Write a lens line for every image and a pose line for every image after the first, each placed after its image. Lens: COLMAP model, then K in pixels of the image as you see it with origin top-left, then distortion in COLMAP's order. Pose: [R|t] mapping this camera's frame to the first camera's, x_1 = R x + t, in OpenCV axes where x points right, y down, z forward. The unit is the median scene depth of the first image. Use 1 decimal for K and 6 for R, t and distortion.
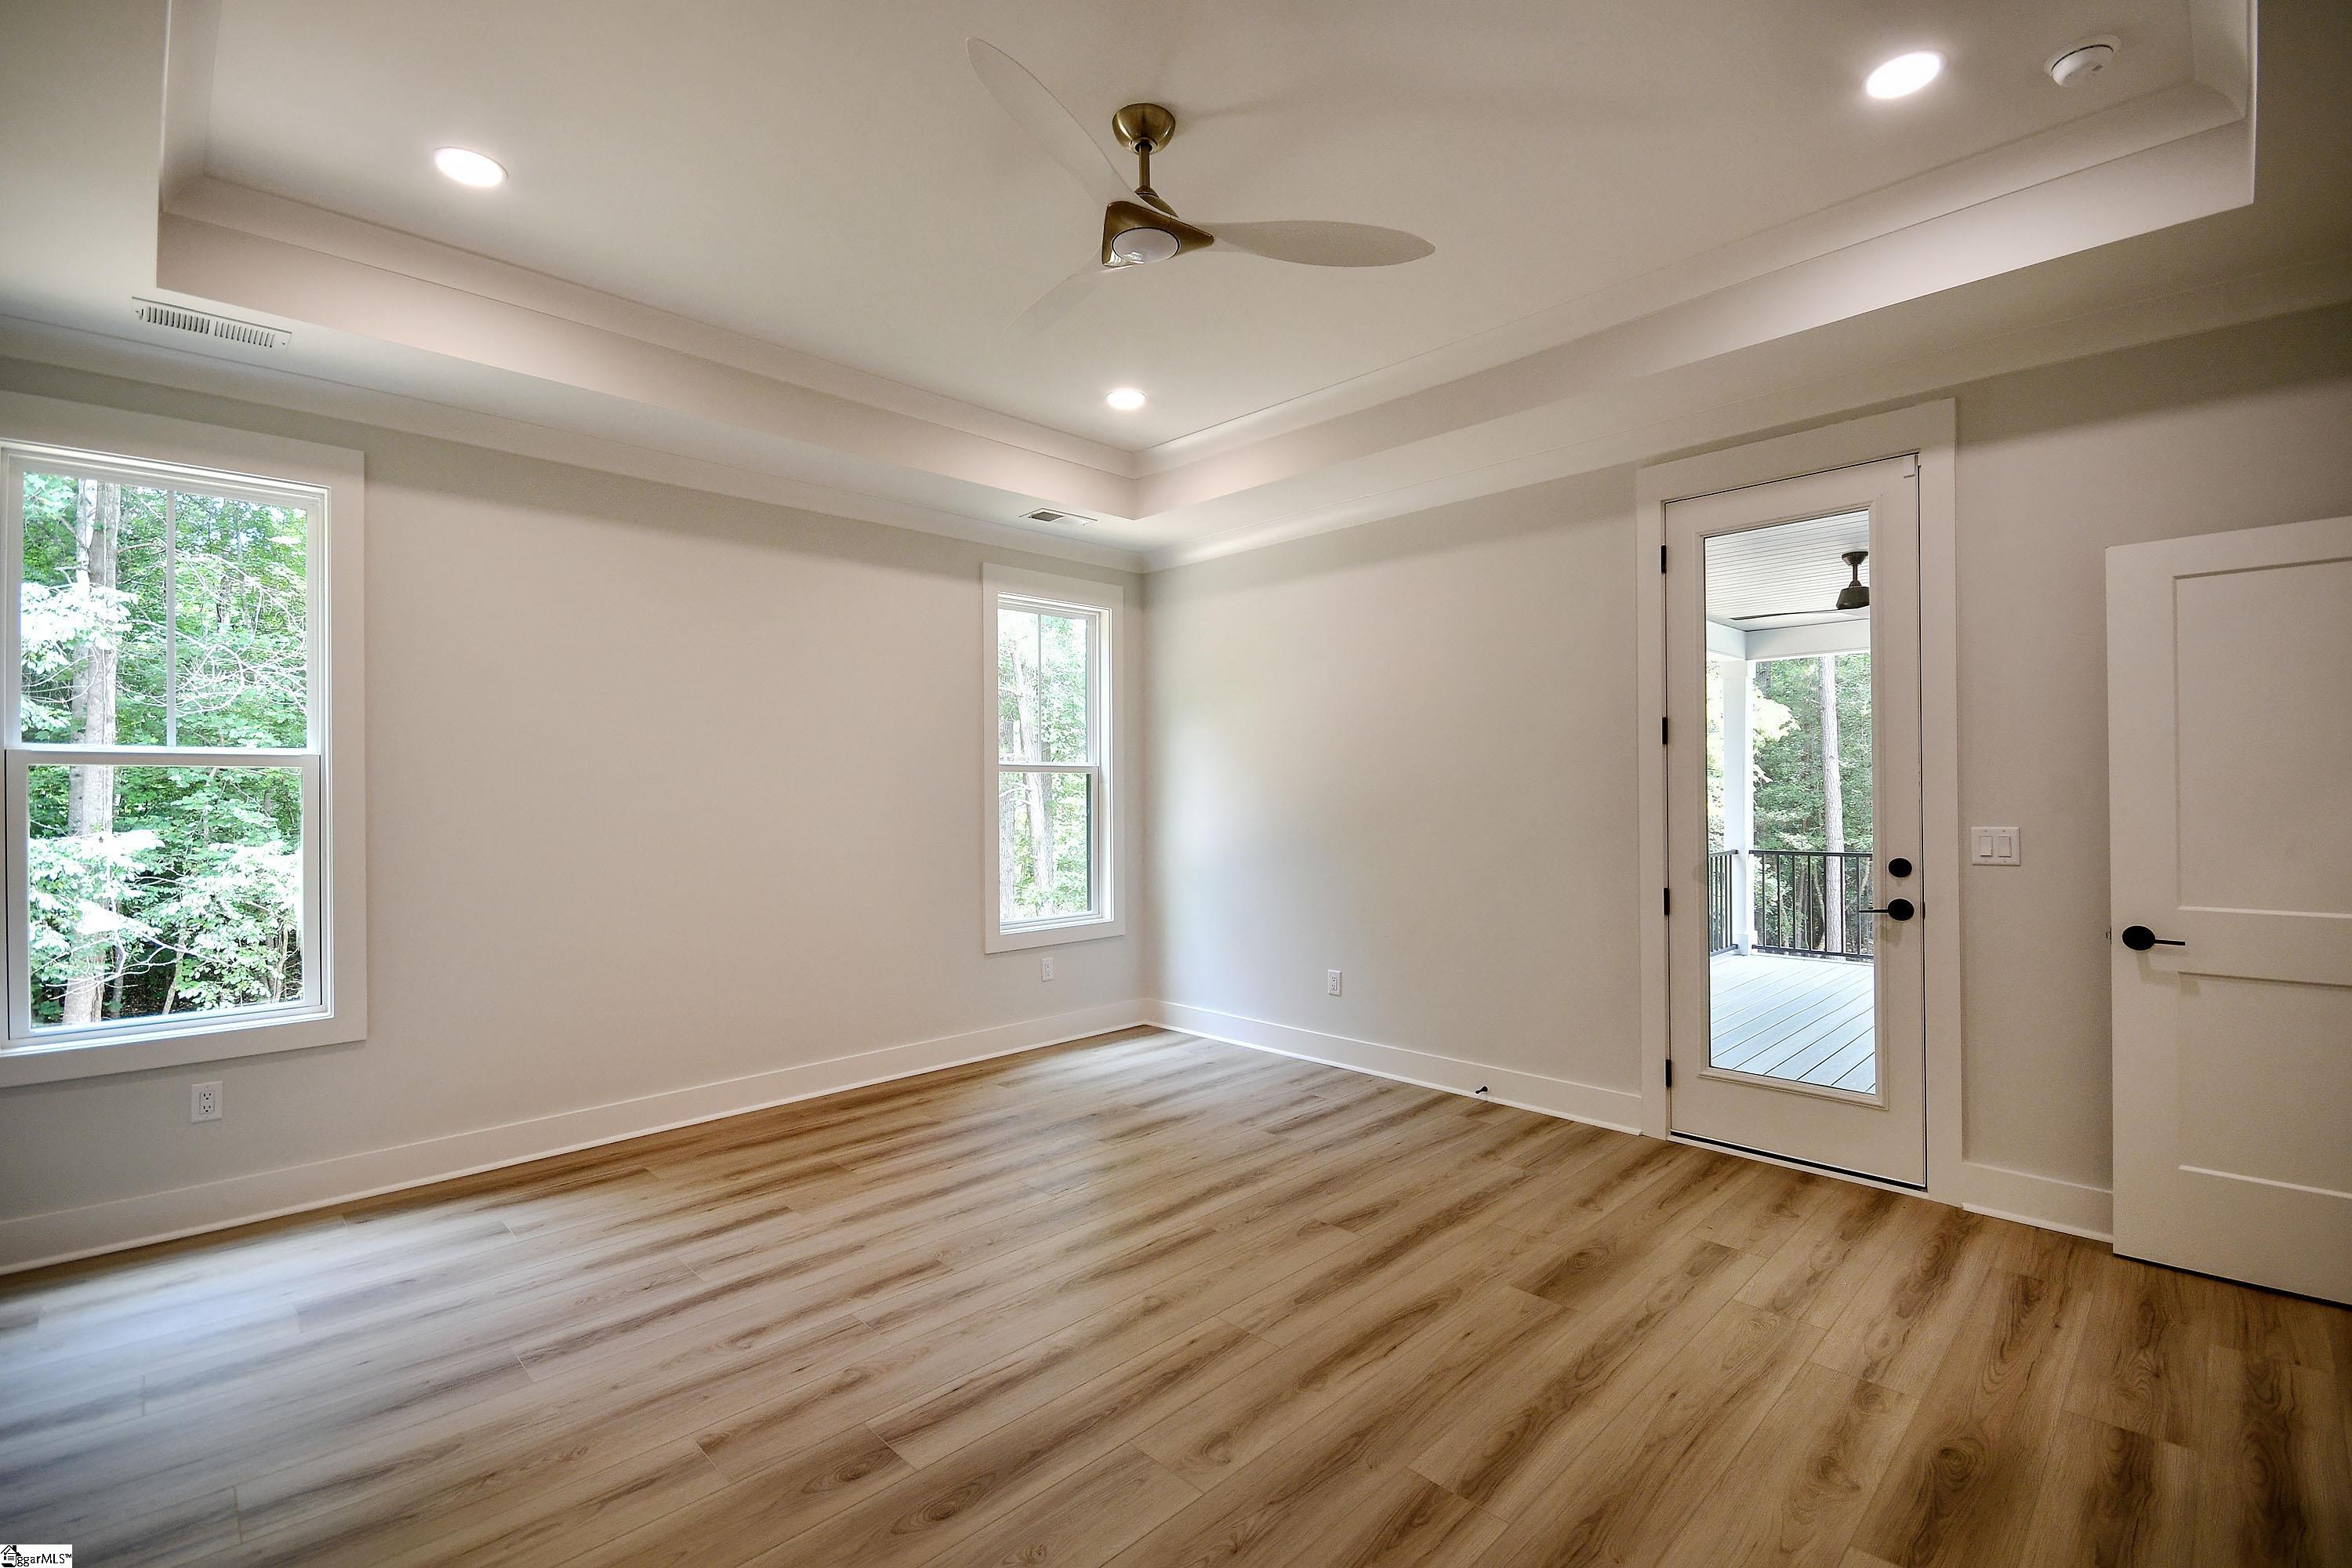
lens RADIAL K [[1045.0, 0, 1178.5], [0, 1045.0, 780.9], [0, 0, 1]] dist [0.000002, -0.000008]
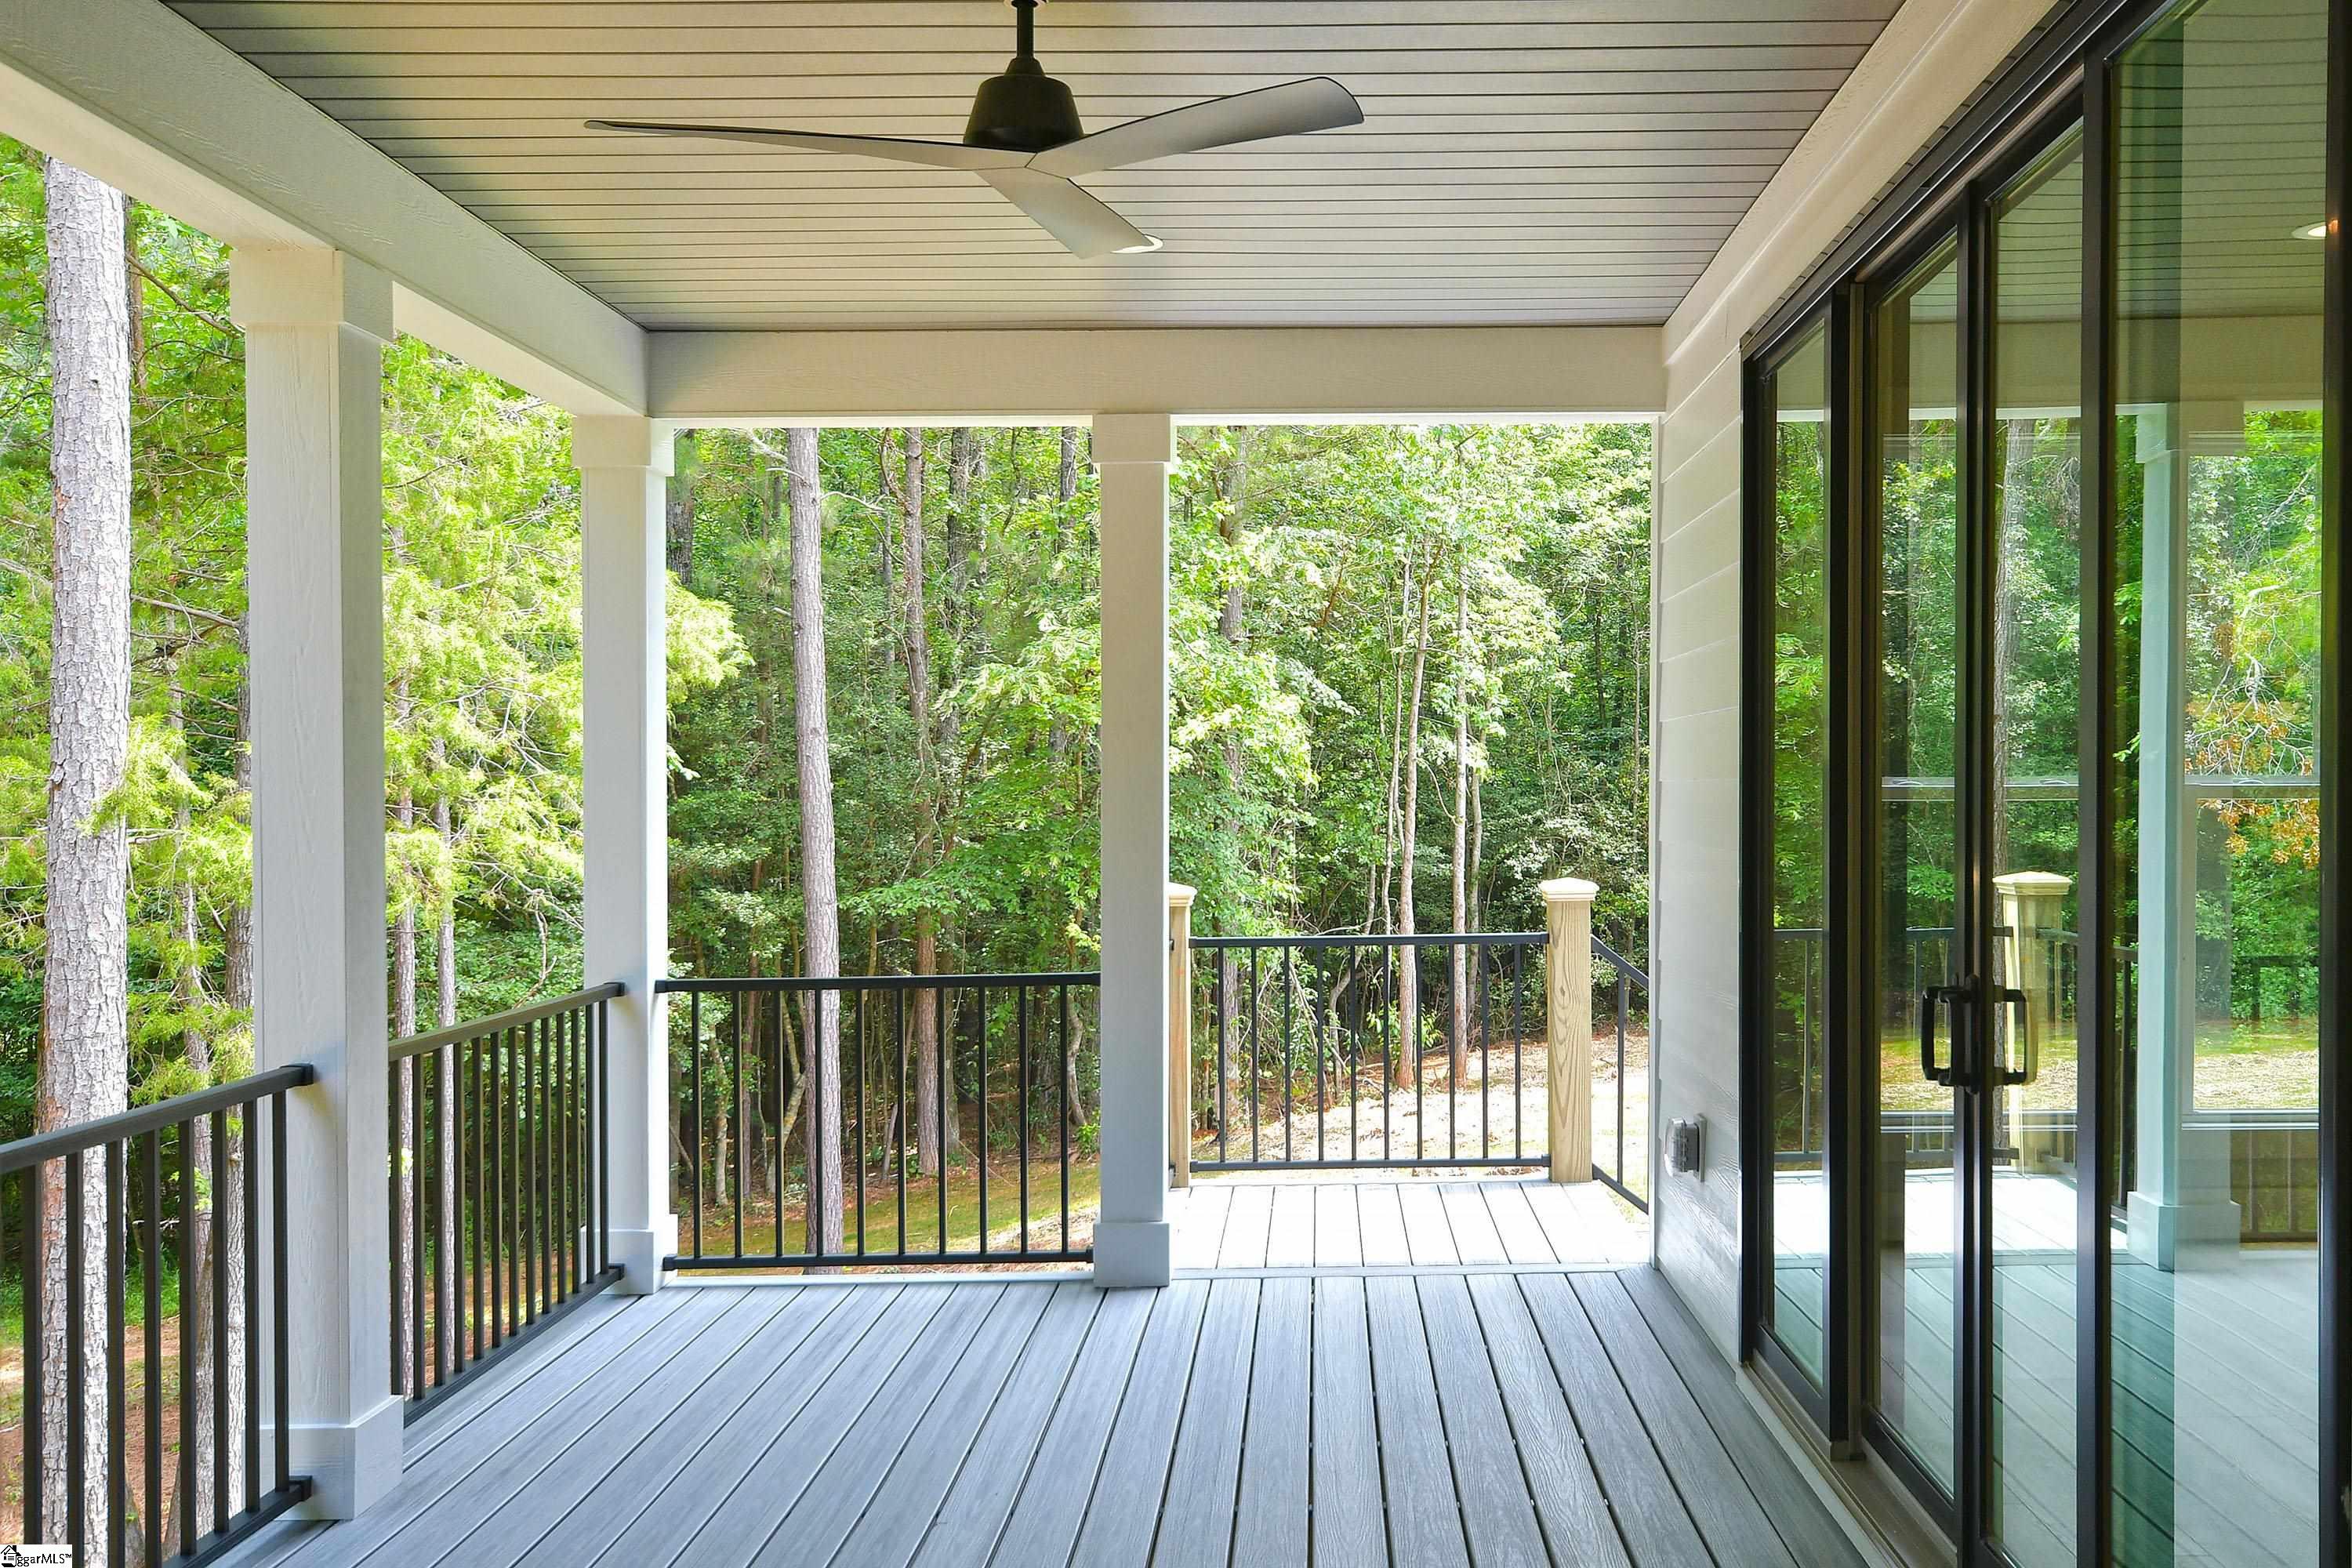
lens RADIAL K [[1815.1, 0, 1178.7], [0, 1815.1, 793.2], [0, 0, 1]] dist [0.009689, 0.000595]
pose [[0.708938, 0.003547, 0.705262, 0.156606], [-0.005061, 0.999987, 0.000058, 0.004650], [-0.705253, -0.003611, 0.708947, 0.290275]]
